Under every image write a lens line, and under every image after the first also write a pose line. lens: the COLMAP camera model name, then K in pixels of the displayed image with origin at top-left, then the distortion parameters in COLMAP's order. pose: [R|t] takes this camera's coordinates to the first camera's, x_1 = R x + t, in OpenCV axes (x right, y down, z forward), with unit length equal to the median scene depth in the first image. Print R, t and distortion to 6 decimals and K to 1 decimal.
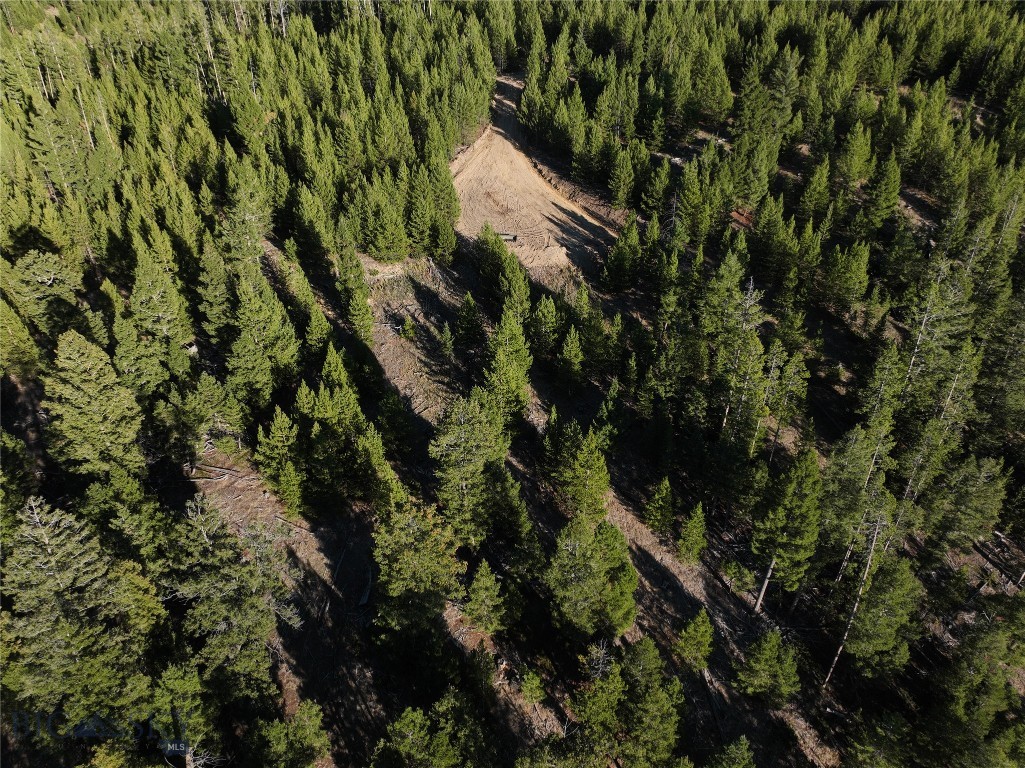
lens RADIAL K [[725.9, 0, 512.5], [0, 725.9, 384.0], [0, 0, 1]] dist [-0.001104, 0.019711]
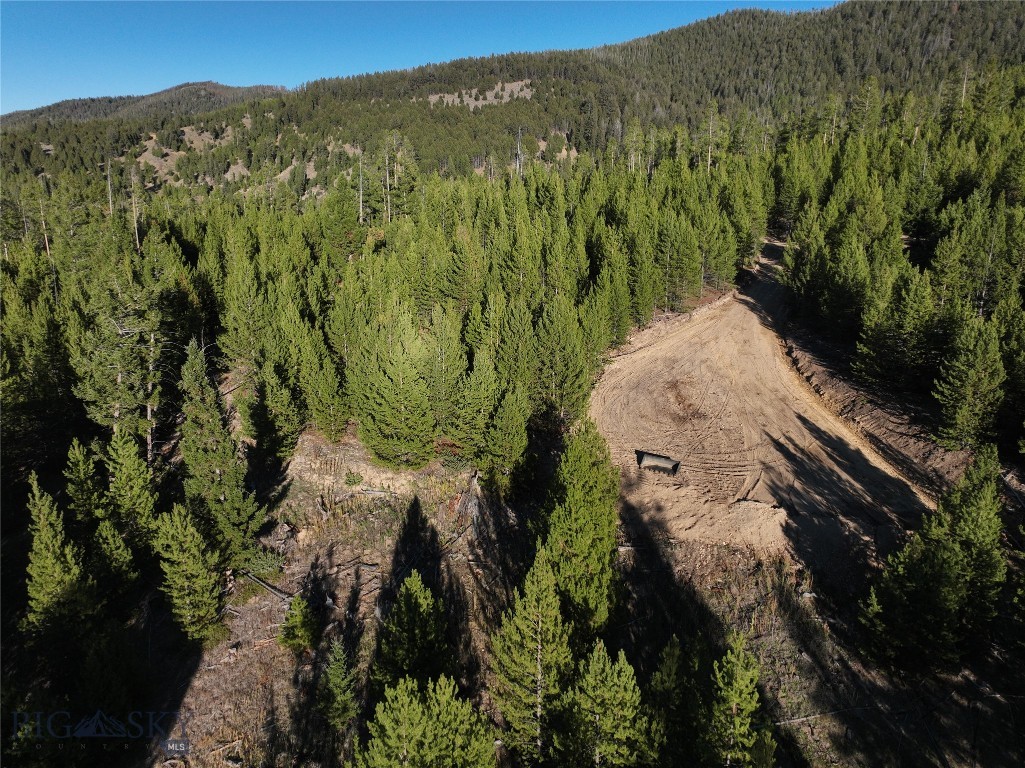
lens RADIAL K [[725.9, 0, 512.5], [0, 725.9, 384.0], [0, 0, 1]] dist [-0.001104, 0.019711]
pose [[0.888751, 0.126949, -0.440460, 0.098456], [-0.255820, 0.934692, -0.246792, -0.105512], [0.380365, 0.332015, 0.863185, 0.521903]]
